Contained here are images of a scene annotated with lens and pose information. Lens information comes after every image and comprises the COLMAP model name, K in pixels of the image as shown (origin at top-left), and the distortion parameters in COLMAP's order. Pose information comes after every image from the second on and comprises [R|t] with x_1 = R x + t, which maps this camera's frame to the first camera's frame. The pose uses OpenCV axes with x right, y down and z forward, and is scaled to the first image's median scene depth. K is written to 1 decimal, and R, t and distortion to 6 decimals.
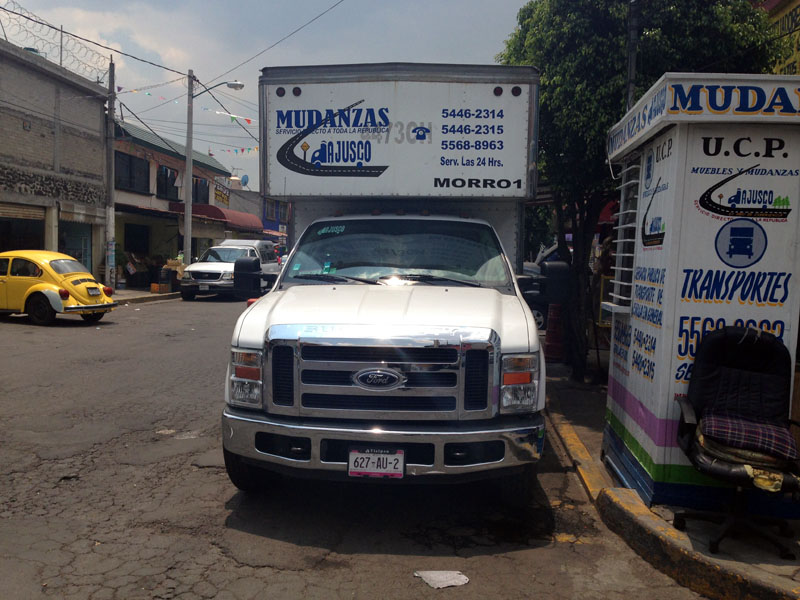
lens RADIAL K [[772.3, 0, 374.9], [0, 772.3, 297.4], [0, 0, 1]] dist [0.001434, -0.109705]
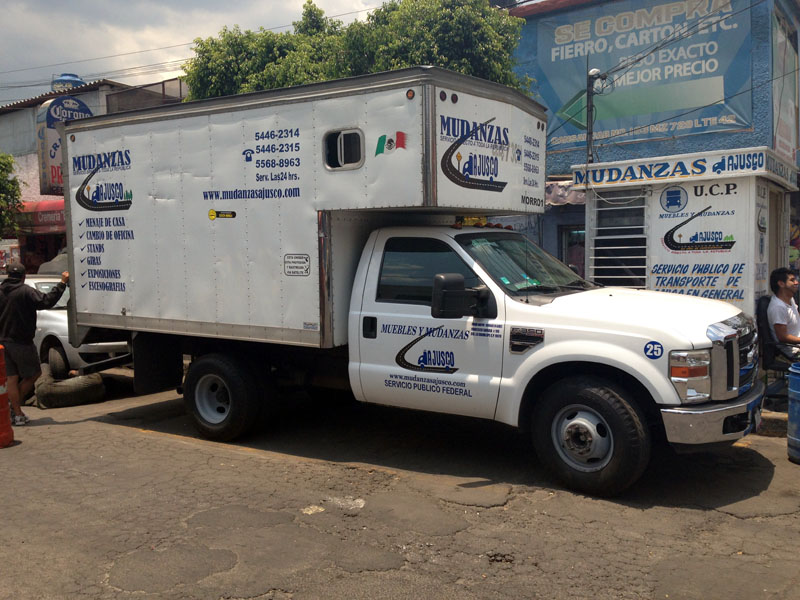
lens RADIAL K [[770.9, 0, 377.7], [0, 770.9, 302.9], [0, 0, 1]] dist [0.002216, -0.110018]
pose [[0.517758, -0.072249, 0.852471, -0.995724], [0.095623, 0.995071, 0.026257, -0.049355], [-0.850166, 0.067921, 0.522115, 0.606586]]
